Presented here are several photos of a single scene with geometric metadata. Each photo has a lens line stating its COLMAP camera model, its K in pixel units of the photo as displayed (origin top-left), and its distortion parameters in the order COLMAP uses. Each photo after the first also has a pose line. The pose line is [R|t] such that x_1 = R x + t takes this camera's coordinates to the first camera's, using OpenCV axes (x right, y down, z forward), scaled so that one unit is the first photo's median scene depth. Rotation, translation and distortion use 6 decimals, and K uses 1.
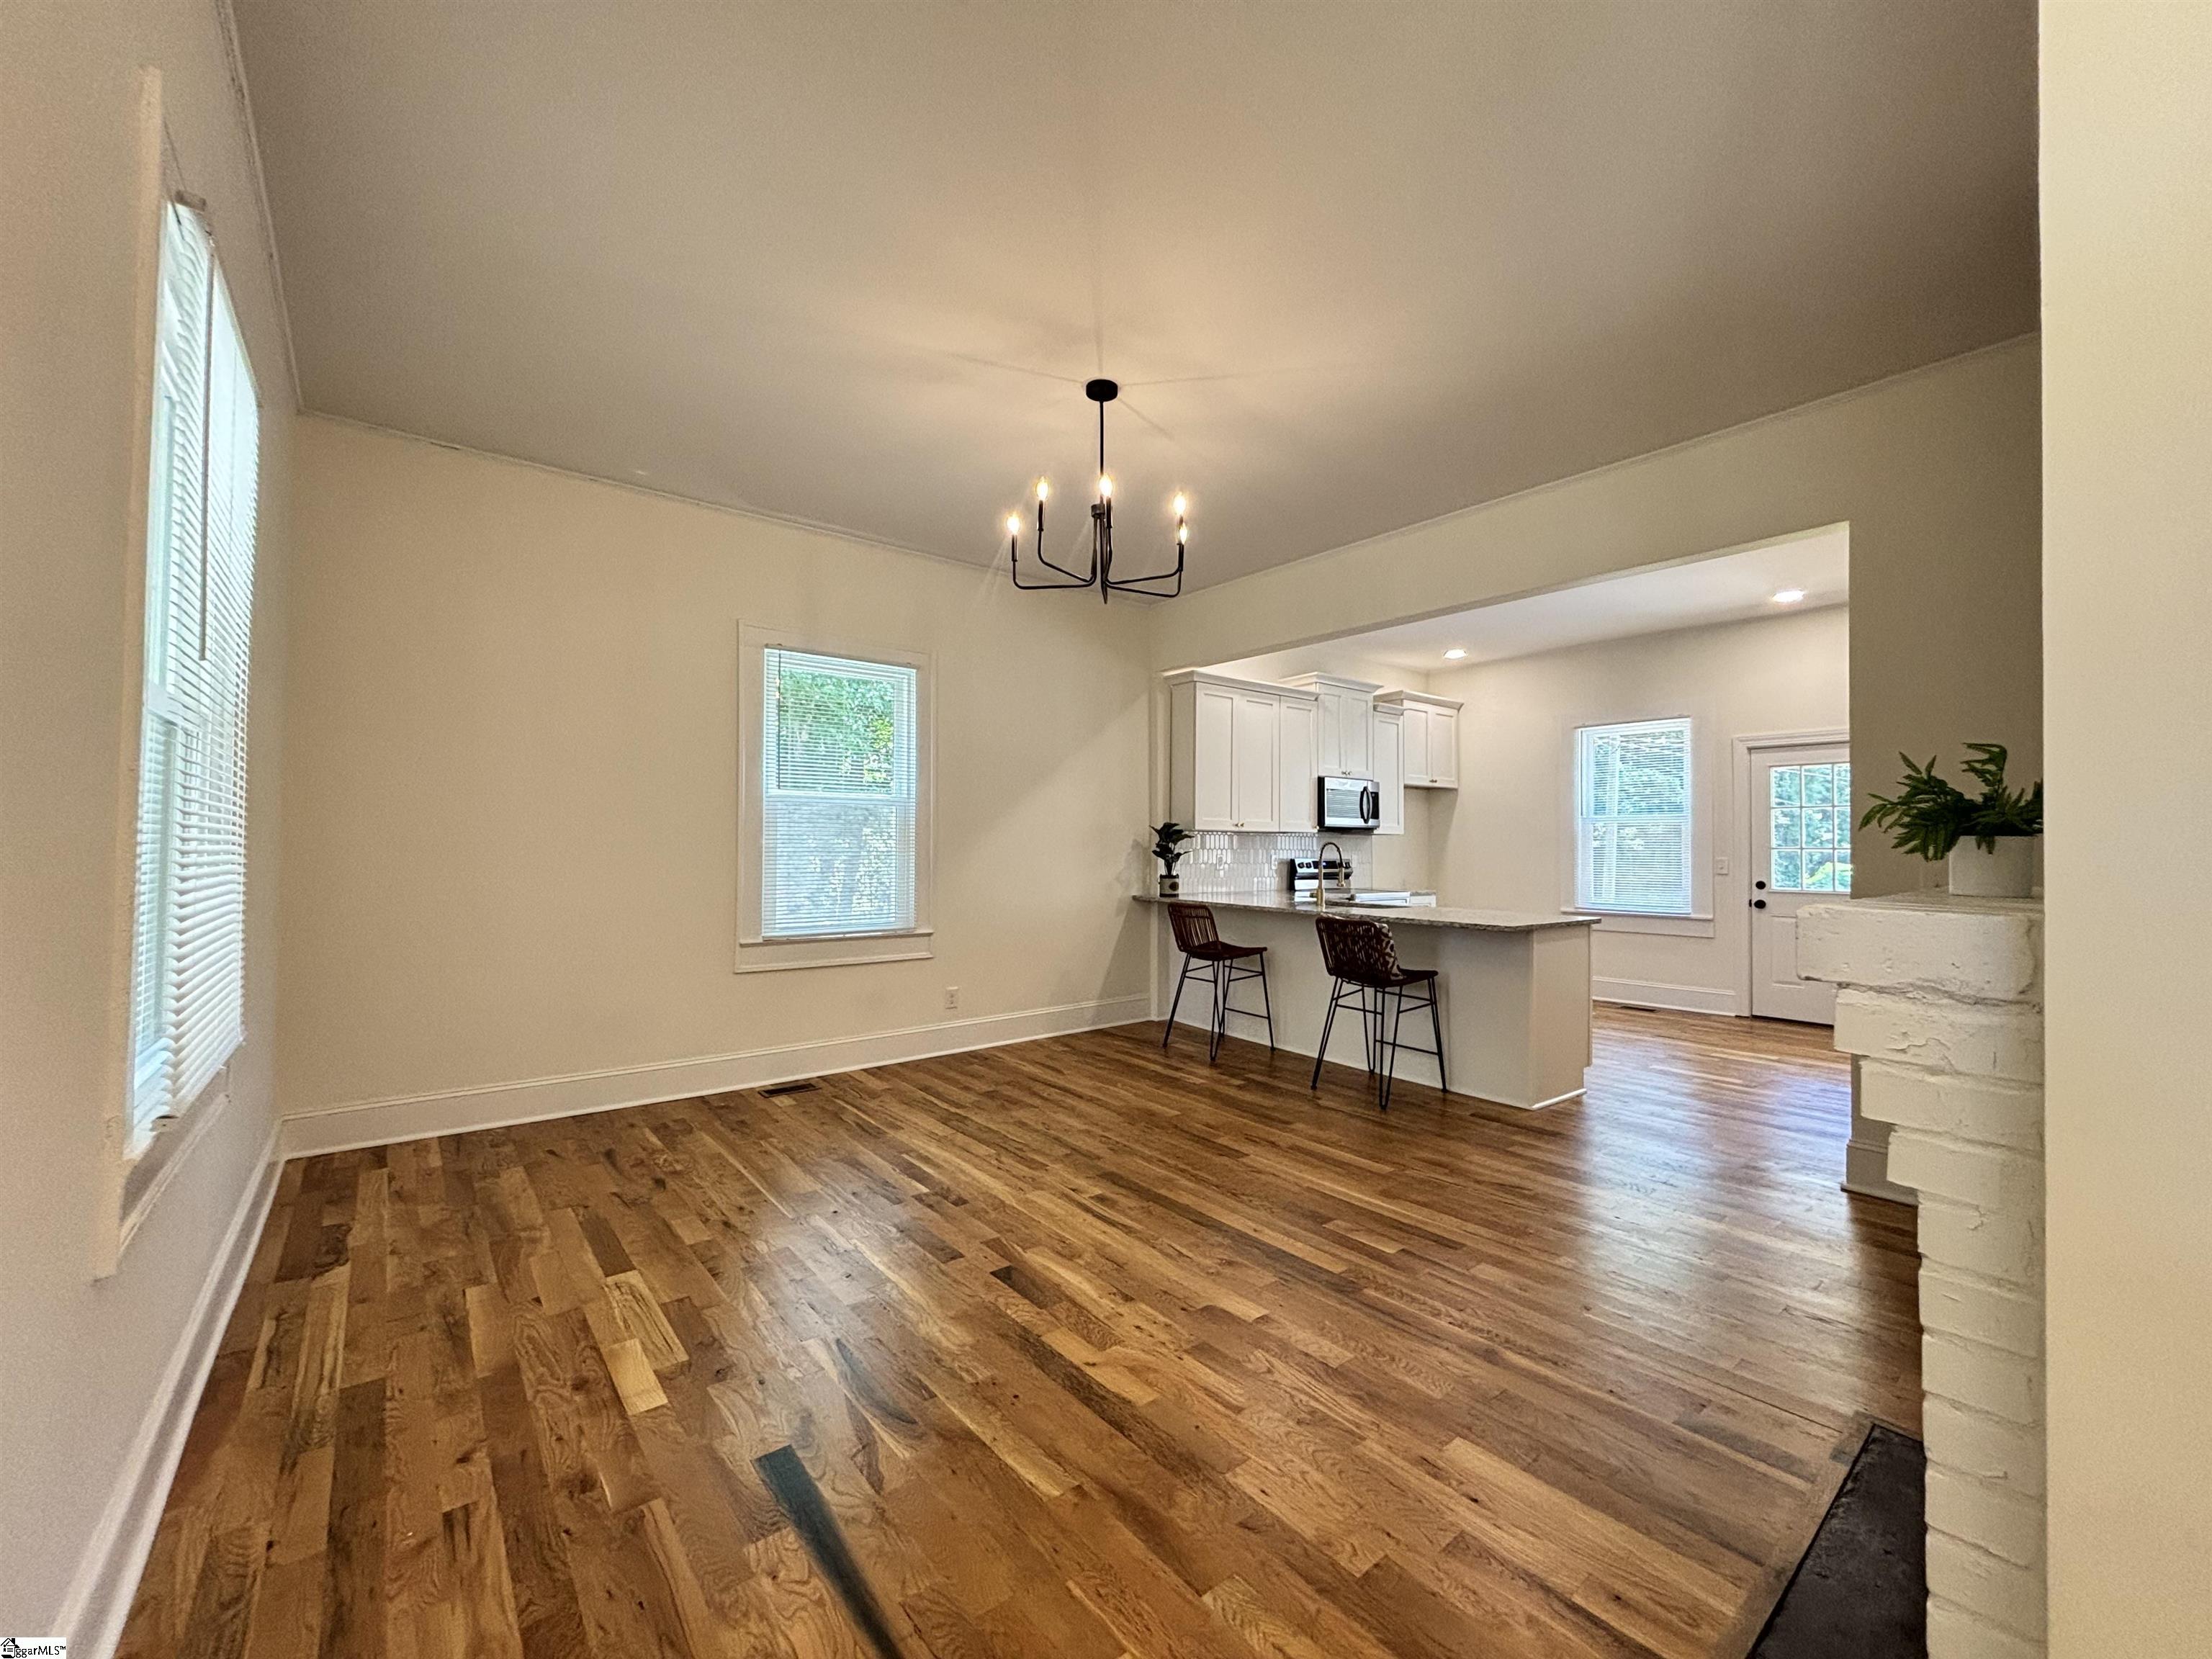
lens RADIAL K [[889.8, 0, 1106.0], [0, 889.8, 829.5], [0, 0, 1]] dist [-0.000086, -0.000552]
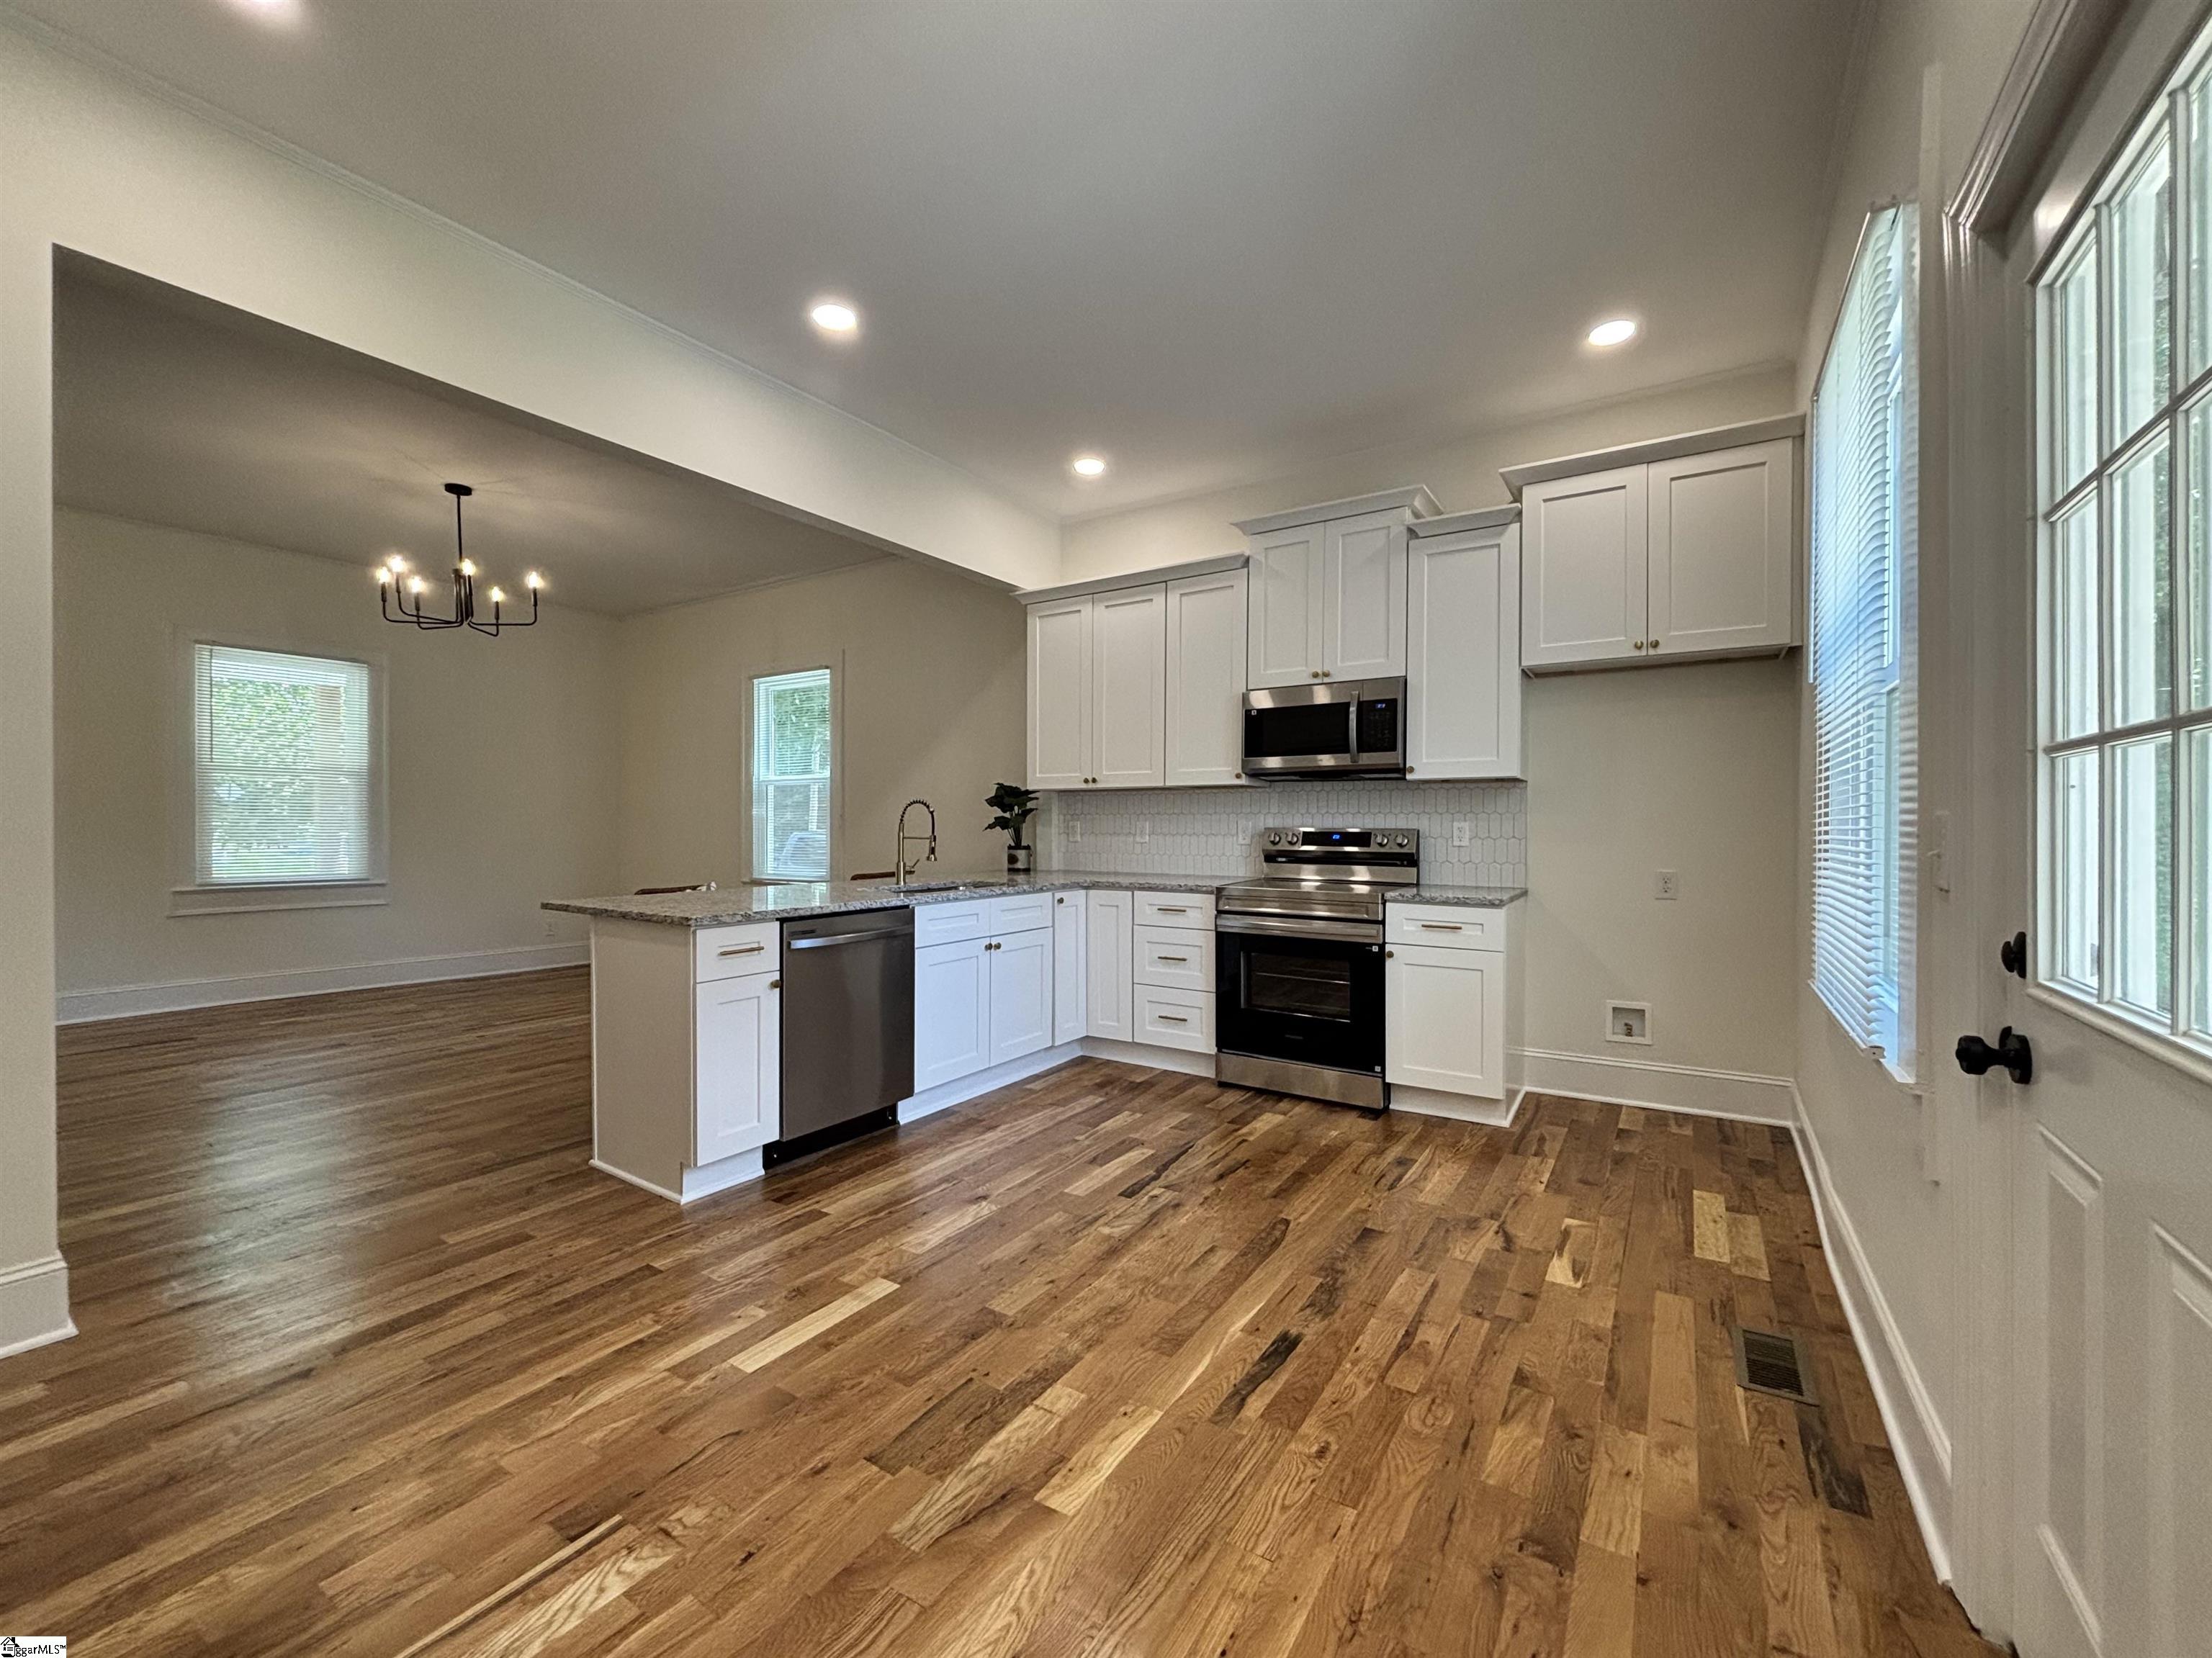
lens RADIAL K [[898.2, 0, 1100.8], [0, 898.2, 827.2], [0, 0, 1]] dist [0.006282, -0.000019]
pose [[0.313781, -0.004731, -0.949484, 1.235216], [0.018532, 0.999828, 0.001143, 0.047560], [0.949315, -0.017954, 0.313814, 1.109061]]
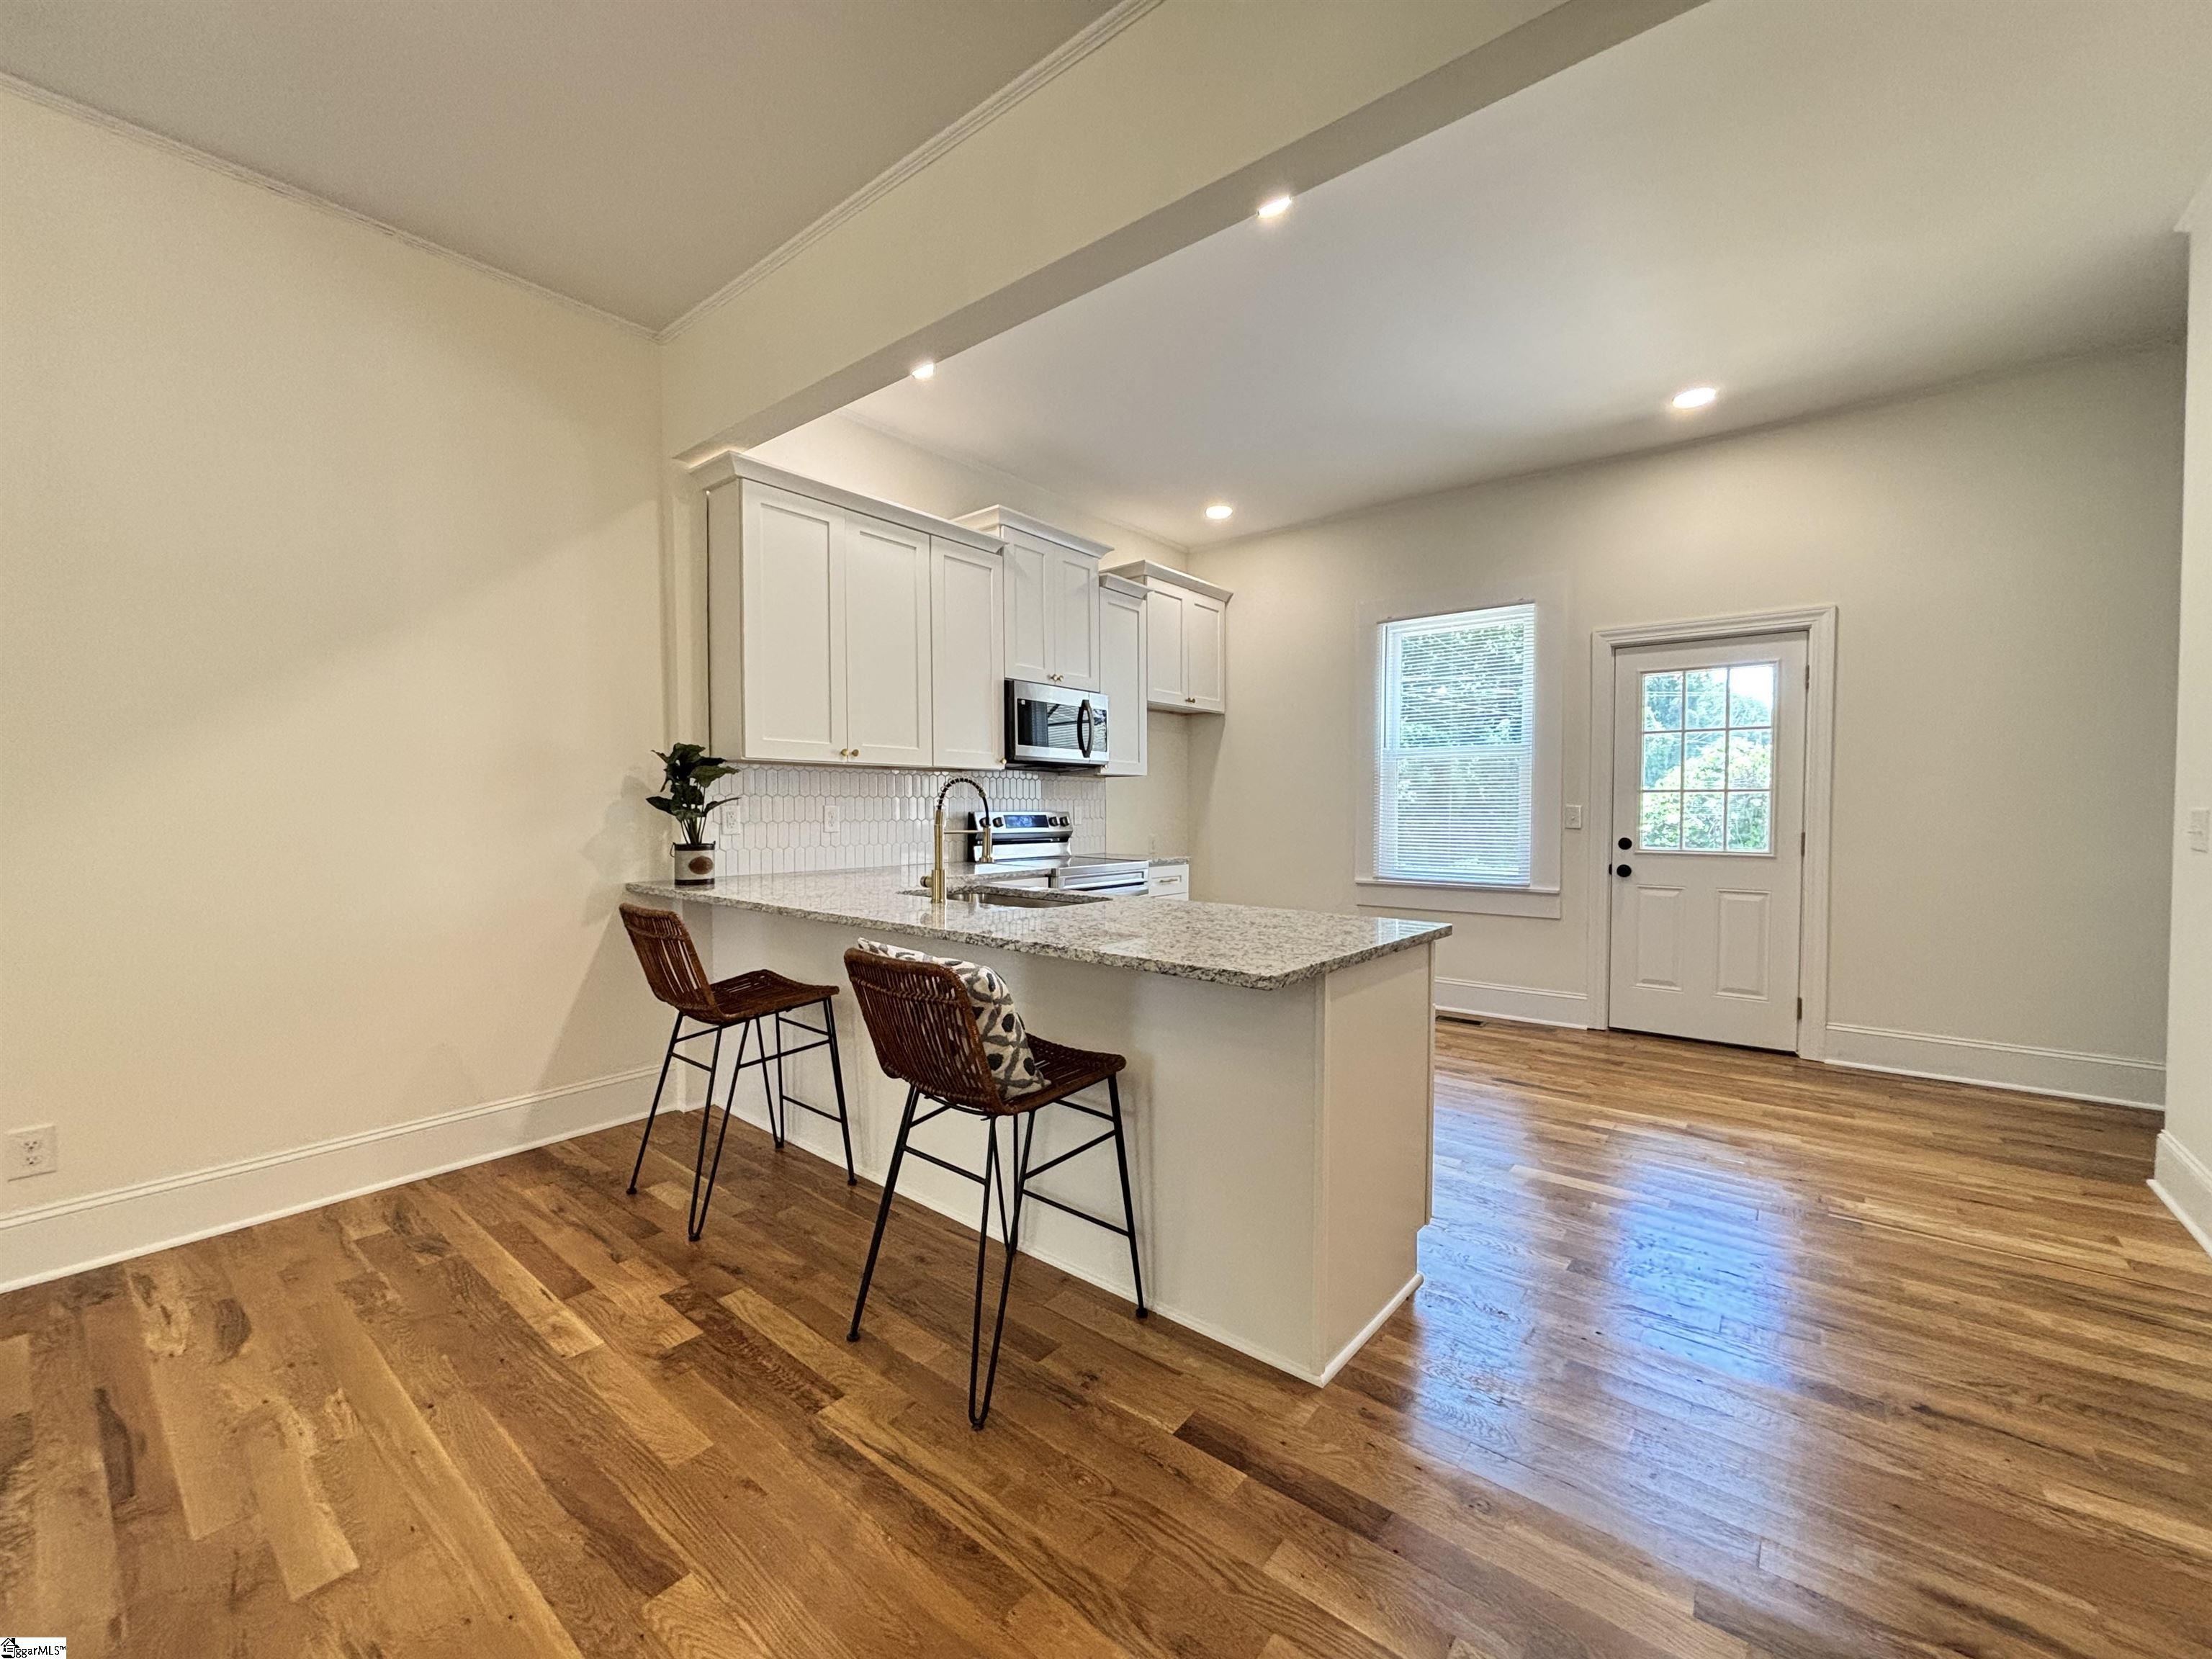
lens RADIAL K [[891.8, 0, 1103.6], [0, 891.8, 828.8], [0, 0, 1]] dist [-0.001945, 0.002659]
pose [[0.978032, -0.012004, 0.208107, 0.275042], [0.001954, 0.998825, 0.048430, 0.023230], [-0.208444, -0.046959, 0.976906, 0.583114]]
